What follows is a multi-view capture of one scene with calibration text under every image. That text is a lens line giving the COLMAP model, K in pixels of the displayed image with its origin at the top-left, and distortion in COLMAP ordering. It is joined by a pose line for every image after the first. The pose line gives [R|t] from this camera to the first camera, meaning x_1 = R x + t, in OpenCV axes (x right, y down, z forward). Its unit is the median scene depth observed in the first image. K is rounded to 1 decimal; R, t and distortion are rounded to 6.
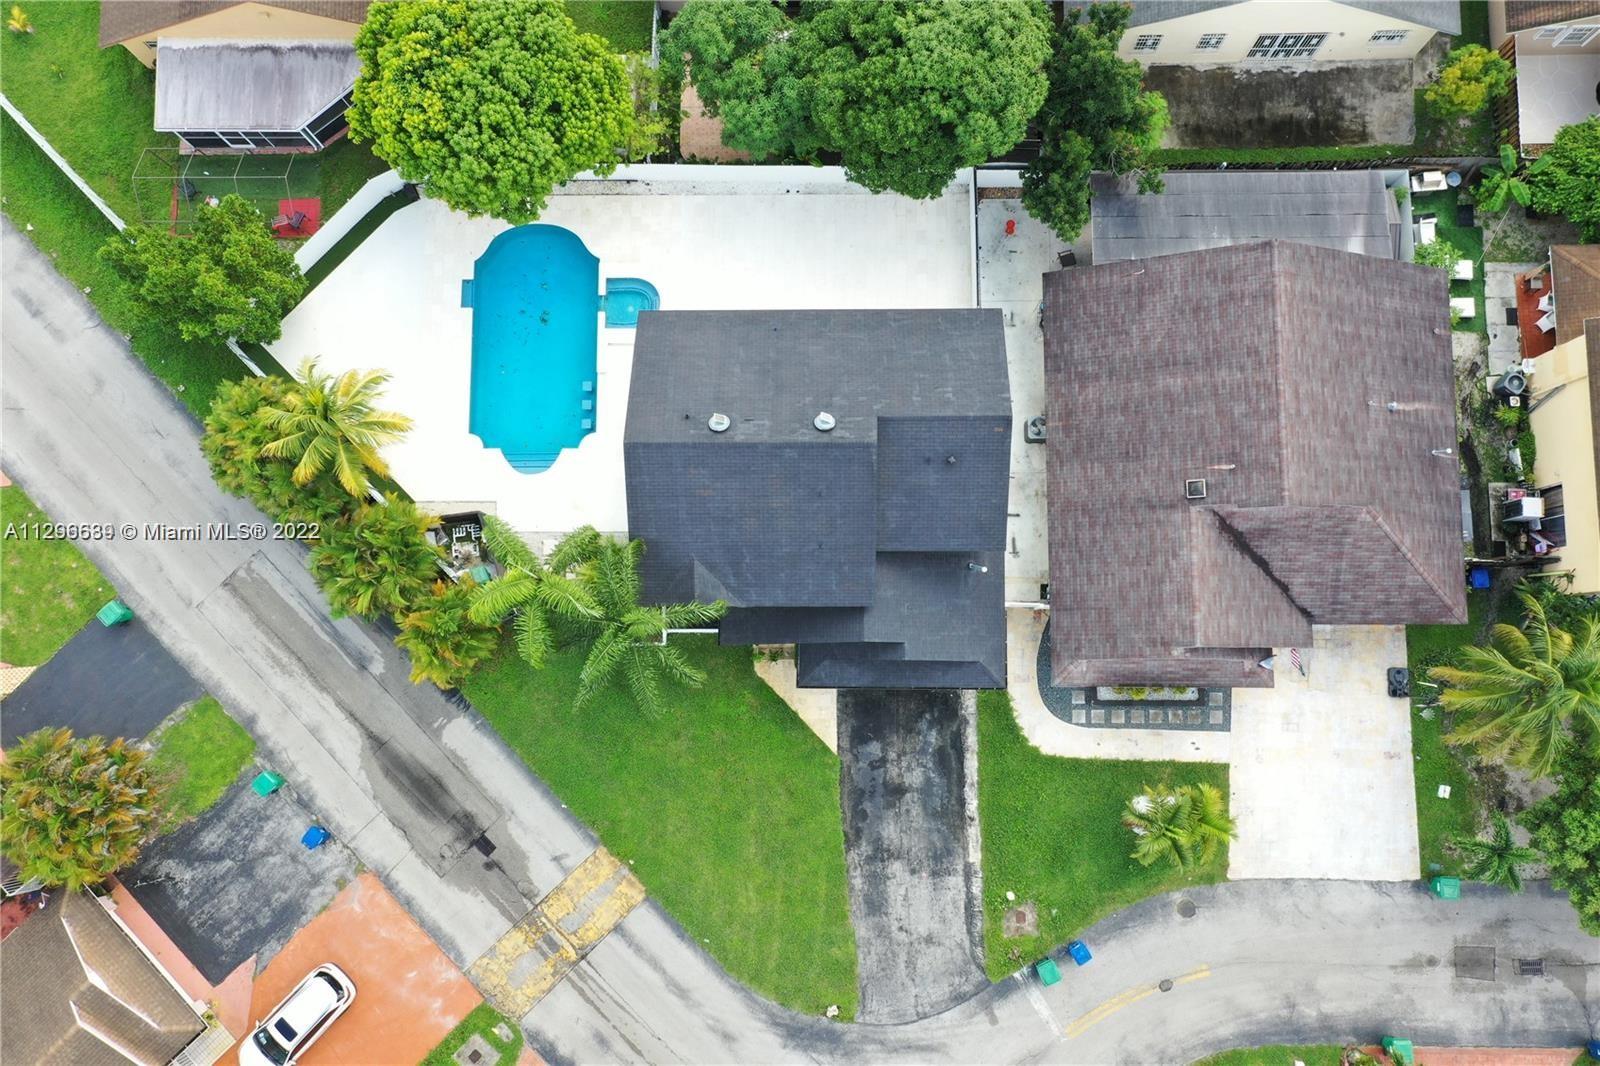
lens RADIAL K [[1272.2, 0, 800.0], [0, 1272.2, 538.3], [0, 0, 1]] dist [-0.003336, -0.000936]
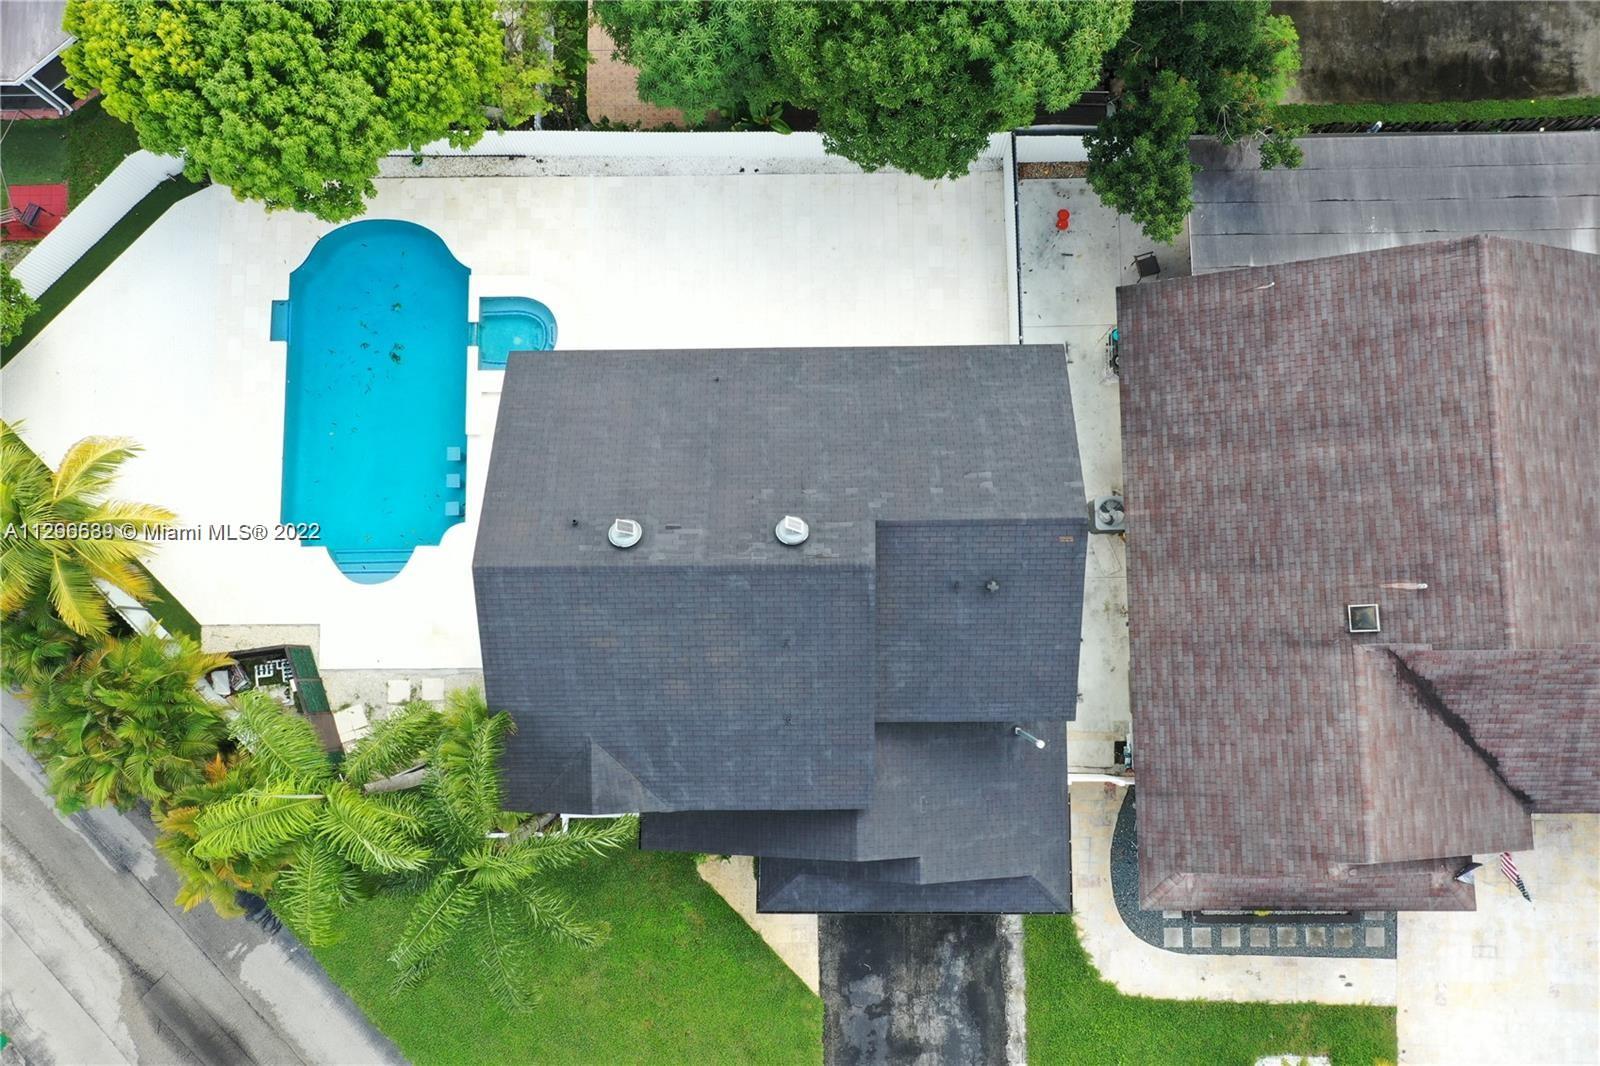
lens RADIAL K [[1277.7, 0, 800.0], [0, 1277.7, 533.0], [0, 0, 1]] dist [0.004768, 0.004752]
pose [[0.999941, -0.008525, 0.006753, 0.017317], [0.008519, 0.999963, 0.001034, -0.082404], [-0.006761, -0.000977, 0.999977, 0.331385]]
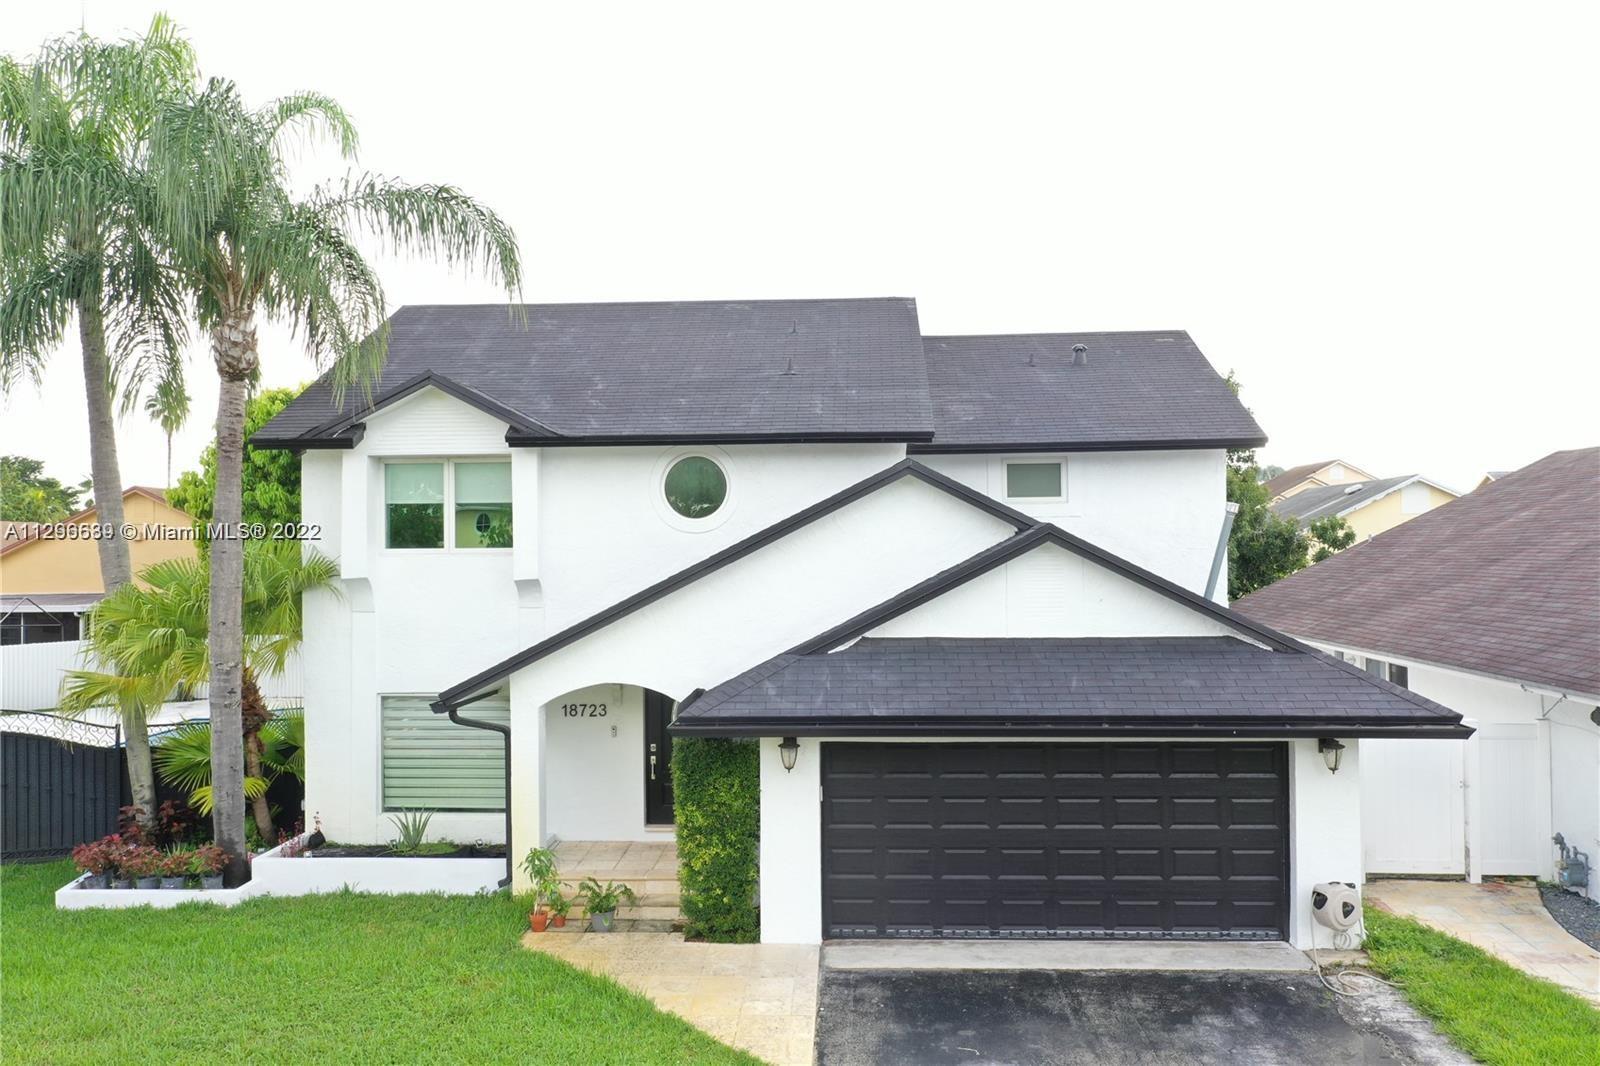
lens RADIAL K [[1277.7, 0, 800.0], [0, 1277.7, 533.0], [0, 0, 1]] dist [0.004768, 0.004752]
pose [[0.998695, 0.017275, -0.048054, 0.037332], [-0.049586, 0.103218, -0.993422, 0.381392], [-0.012202, 0.994509, 0.103940, 0.934759]]
